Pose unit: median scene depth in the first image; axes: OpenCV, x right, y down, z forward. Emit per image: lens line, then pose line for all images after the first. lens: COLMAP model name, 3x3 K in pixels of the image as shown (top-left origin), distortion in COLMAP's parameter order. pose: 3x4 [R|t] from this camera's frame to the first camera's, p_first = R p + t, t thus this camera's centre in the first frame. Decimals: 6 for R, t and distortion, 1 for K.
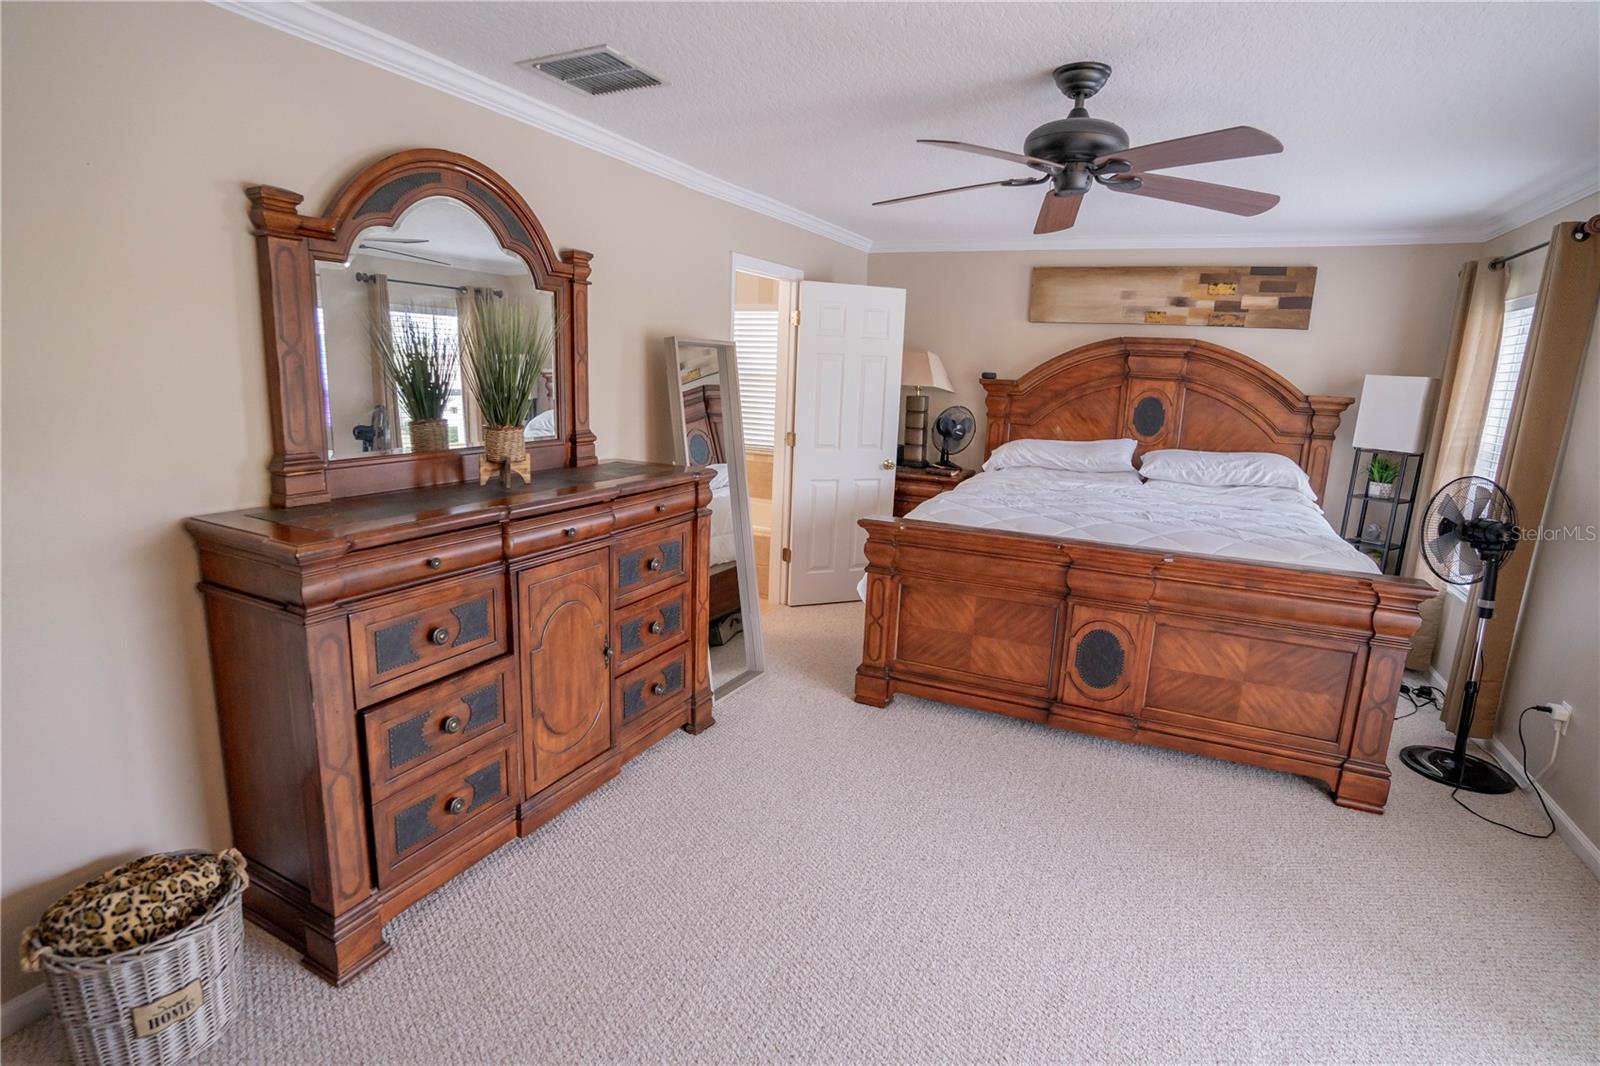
lens RADIAL K [[808.0, 0, 802.1], [0, 808.0, 529.6], [0, 0, 1]] dist [-0.020998, 0.003486]
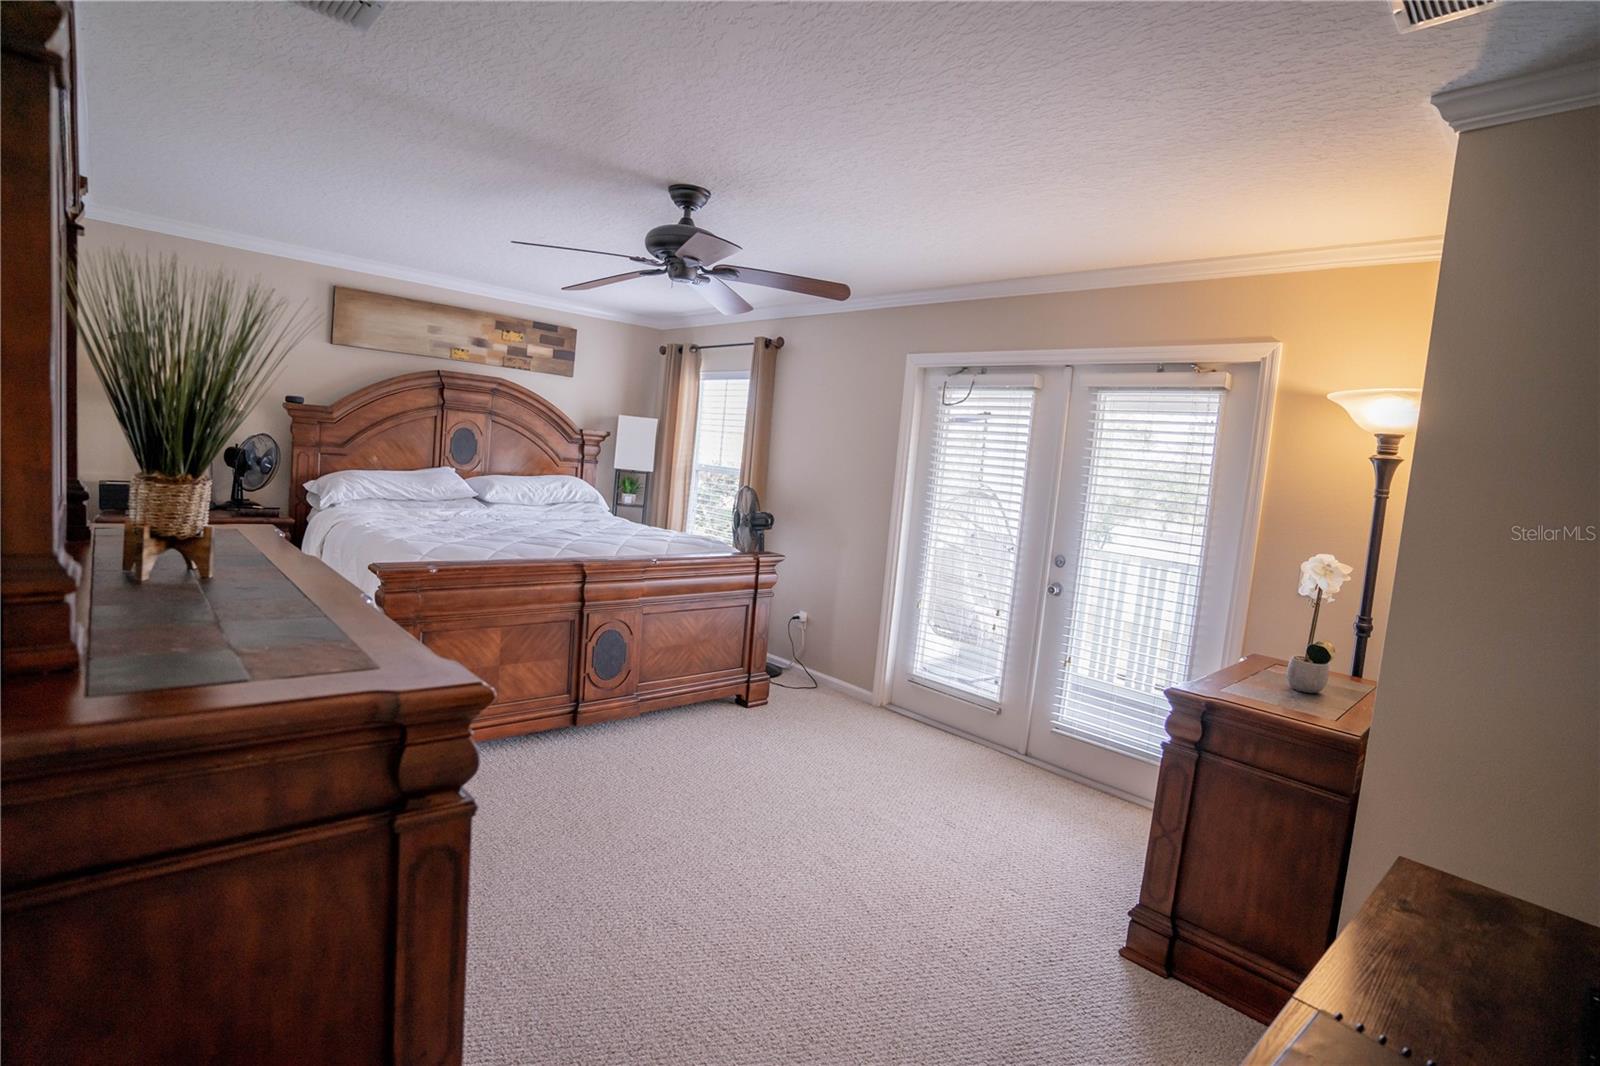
lens RADIAL K [[808.0, 0, 800.1], [0, 808.0, 535.0], [0, 0, 1]] dist [-0.020998, 0.003486]
pose [[0.386582, -0.103154, 0.916468, -0.442848], [0.116681, 0.991210, 0.062349, -0.041066], [-0.914844, 0.082831, 0.395220, 0.193475]]
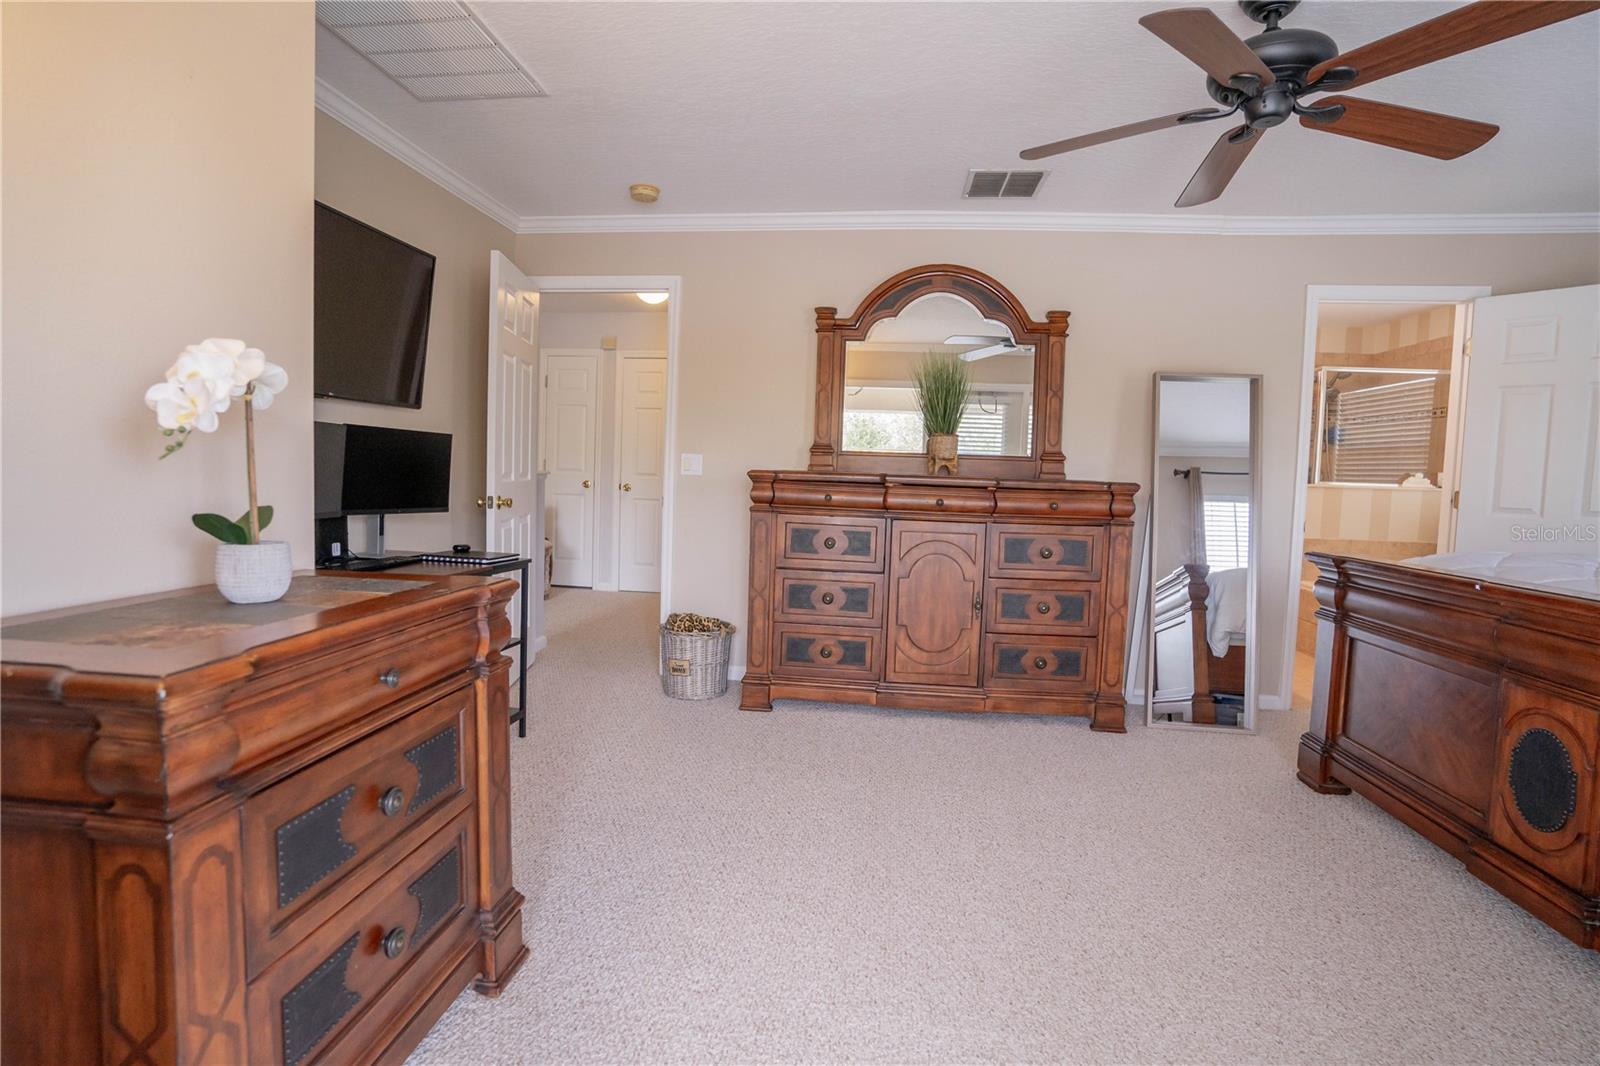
lens RADIAL K [[808.0, 0, 797.0], [0, 808.0, 530.1], [0, 0, 1]] dist [-0.020998, 0.003486]
pose [[0.327345, 0.039628, -0.944074, 0.556805], [-0.212288, 0.976663, -0.032612, 0.086235], [0.920749, 0.211090, 0.328118, 0.181366]]
